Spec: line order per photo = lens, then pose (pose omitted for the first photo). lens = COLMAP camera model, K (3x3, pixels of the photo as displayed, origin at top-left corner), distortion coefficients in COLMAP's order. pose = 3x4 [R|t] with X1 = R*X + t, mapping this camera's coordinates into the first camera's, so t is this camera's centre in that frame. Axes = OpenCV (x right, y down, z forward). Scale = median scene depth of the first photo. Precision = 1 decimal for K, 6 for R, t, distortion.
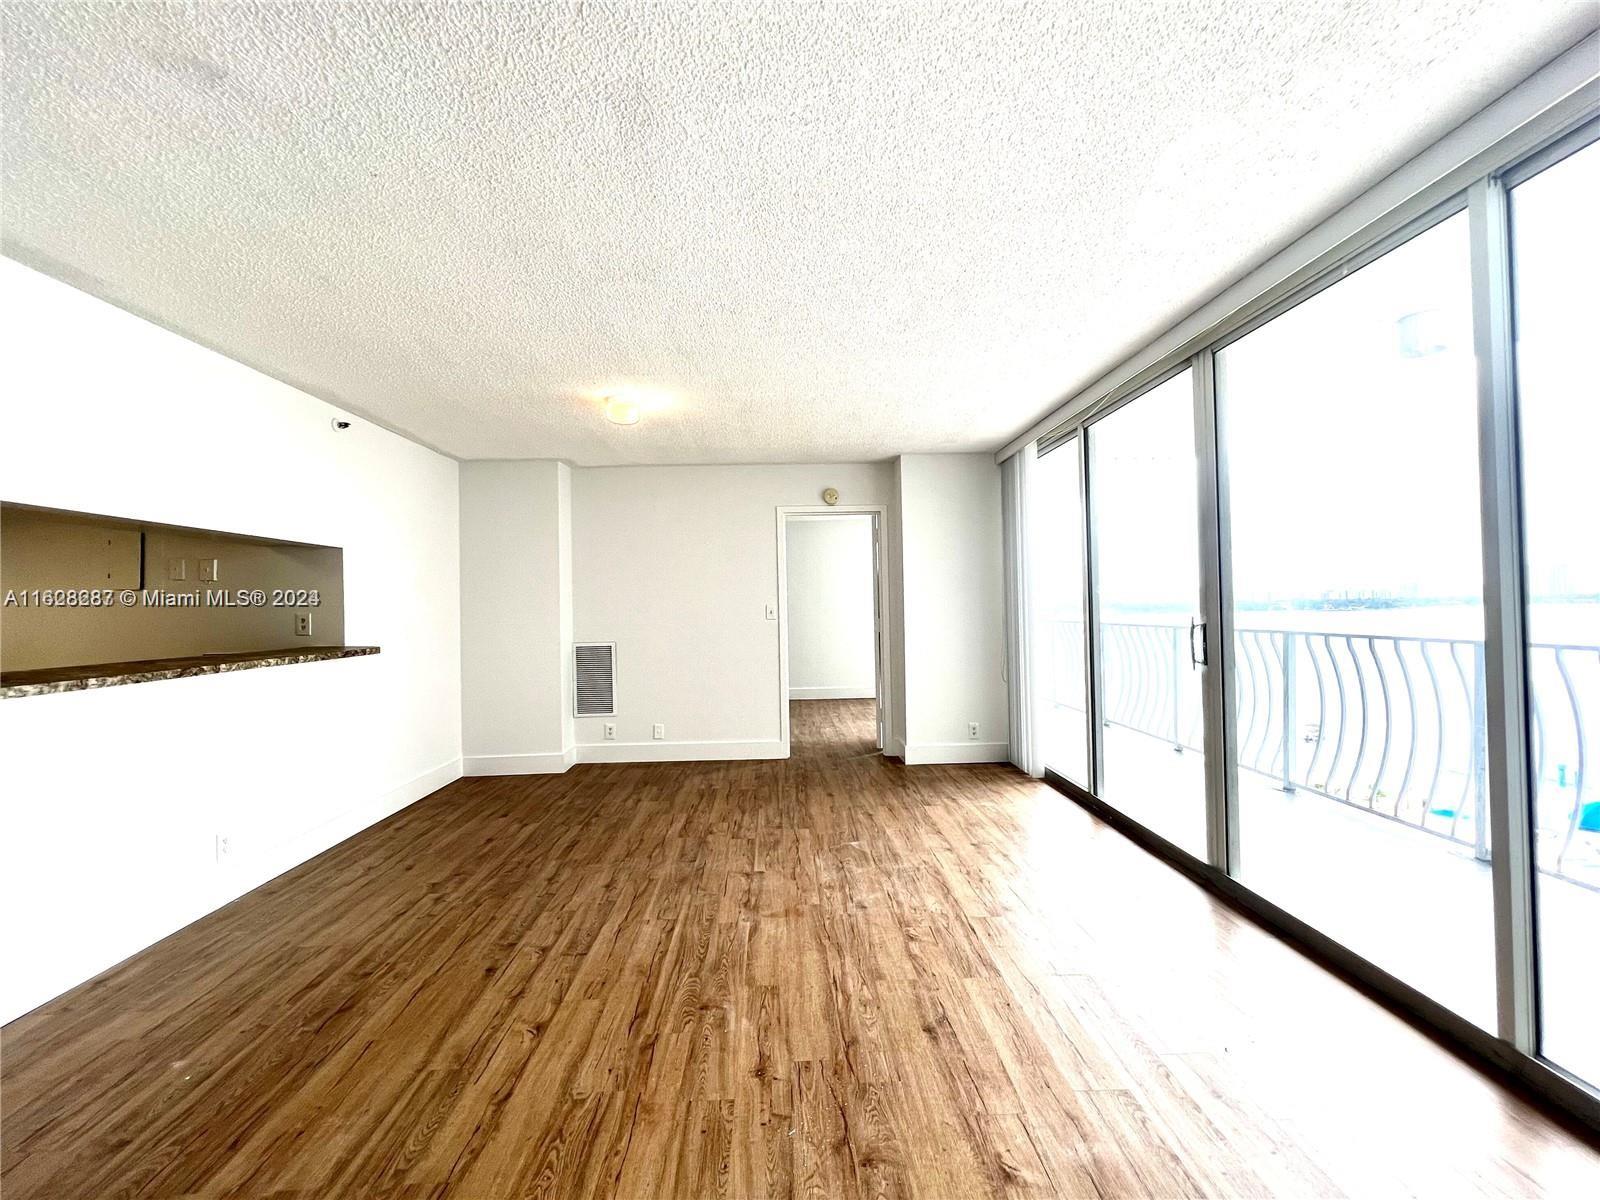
lens RADIAL K [[664.8, 0, 800.0], [0, 664.8, 600.0], [0, 0, 1]] dist [-0.001399, -0.000163]
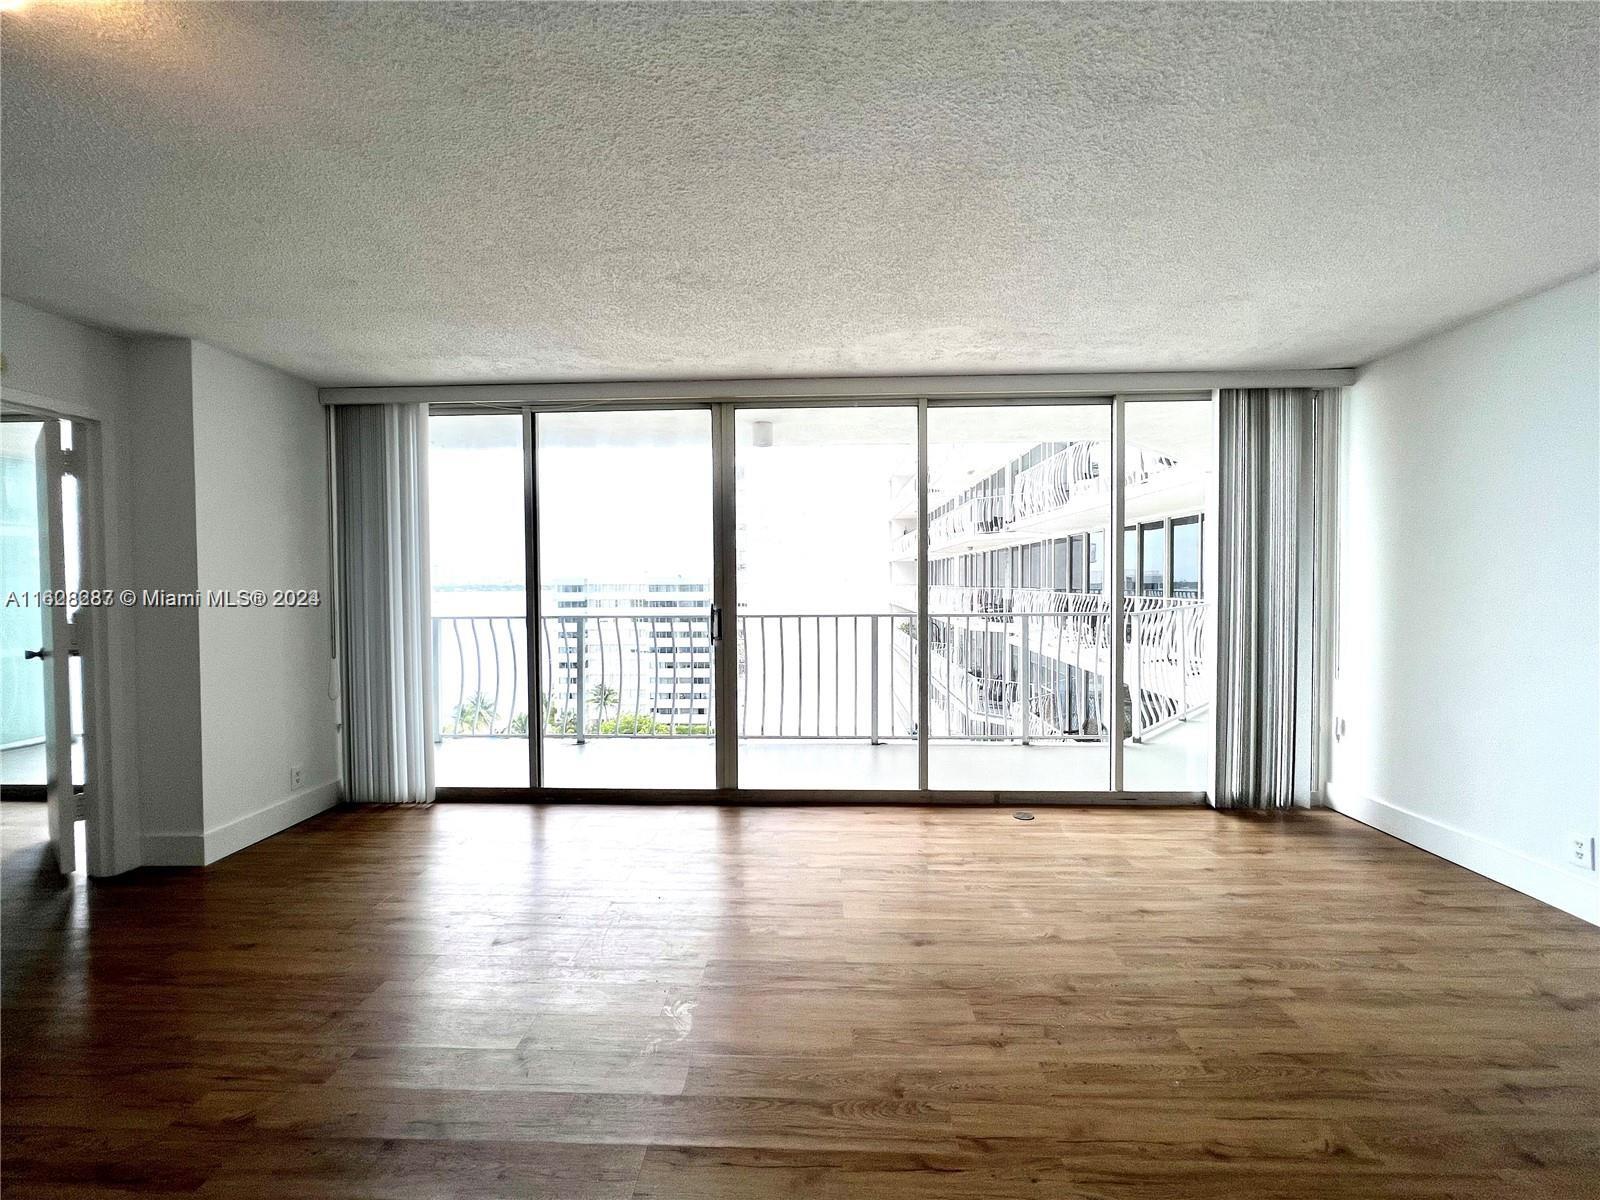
lens RADIAL K [[641.8, 0, 797.0], [0, 641.8, 594.3], [0, 0, 1]] dist [-0.003602, -0.000278]
pose [[0.065215, -0.002843, 0.997867, -0.641086], [-0.003358, 0.999990, 0.003069, 0.001880], [-0.997866, -0.003550, 0.065205, 0.741671]]
